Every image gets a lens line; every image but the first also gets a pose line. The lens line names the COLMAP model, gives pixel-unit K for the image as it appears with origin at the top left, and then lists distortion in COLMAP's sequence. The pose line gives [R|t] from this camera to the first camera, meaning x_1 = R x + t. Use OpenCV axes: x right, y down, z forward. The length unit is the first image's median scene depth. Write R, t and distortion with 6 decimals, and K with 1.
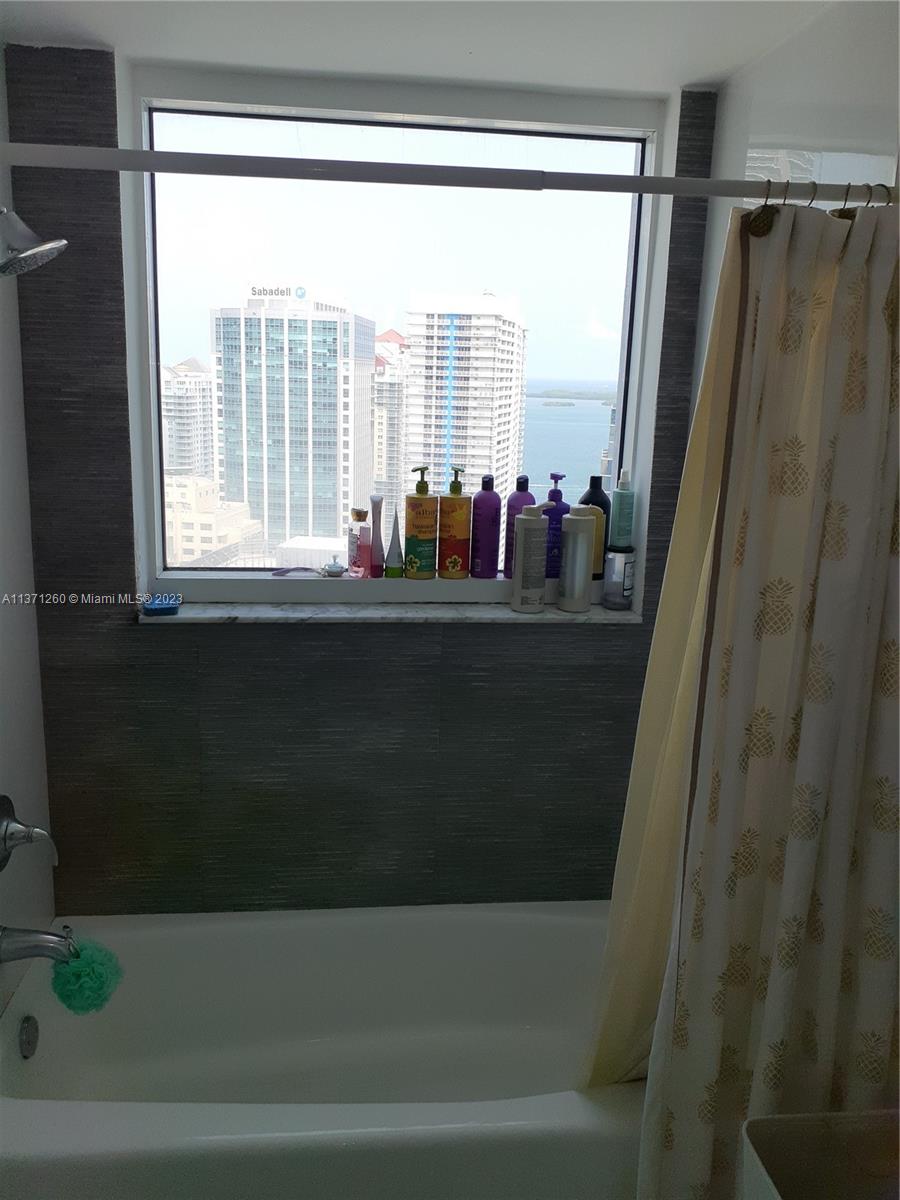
lens RADIAL K [[951.8, 0, 447.3], [0, 951.8, 573.0], [0, 0, 1]] dist [0.154405, -0.247510]
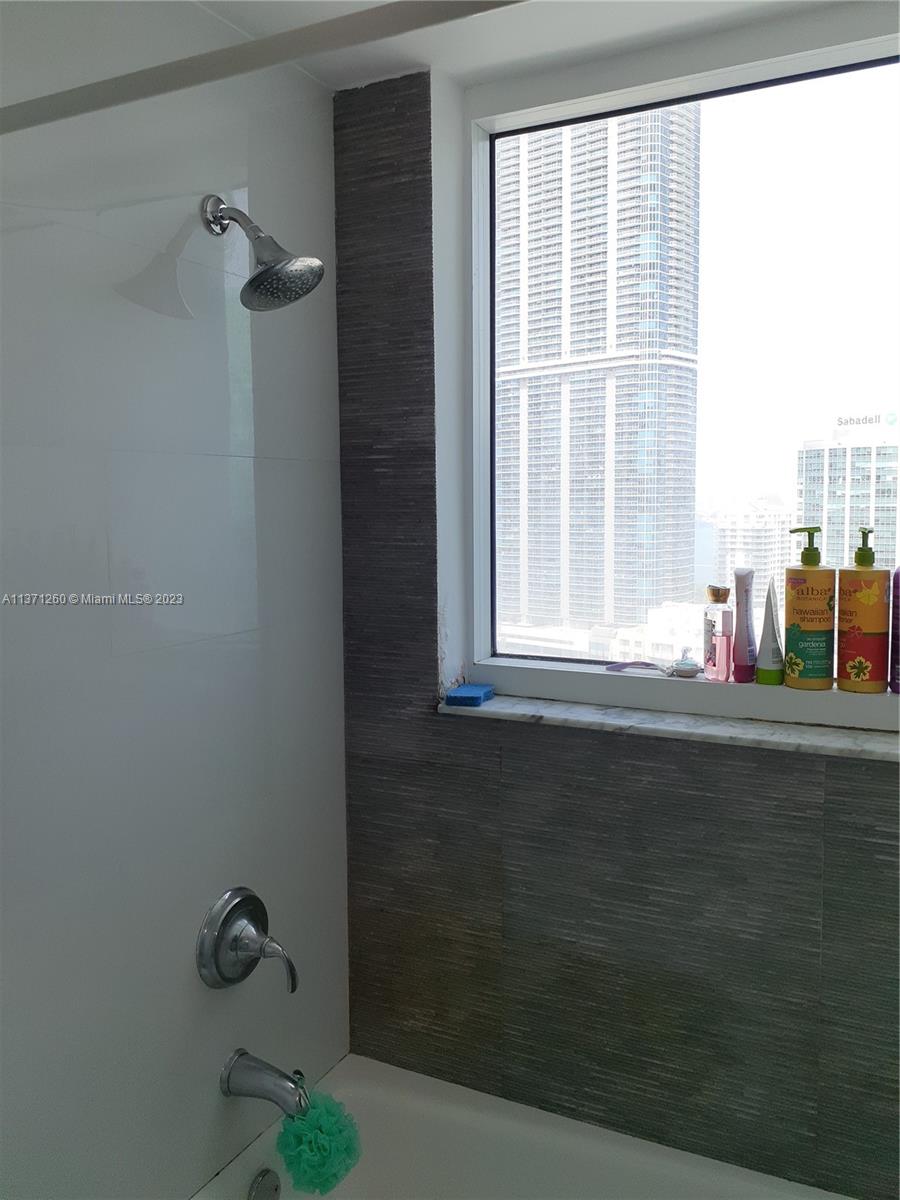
lens RADIAL K [[943.7, 0, 456.9], [0, 943.7, 578.2], [0, 0, 1]] dist [0.224886, -0.642619]
pose [[0.840187, 0.005996, -0.542264, 0.137461], [-0.077234, 0.991069, -0.108708, 0.022338], [0.536769, 0.133216, 0.833146, 0.278807]]
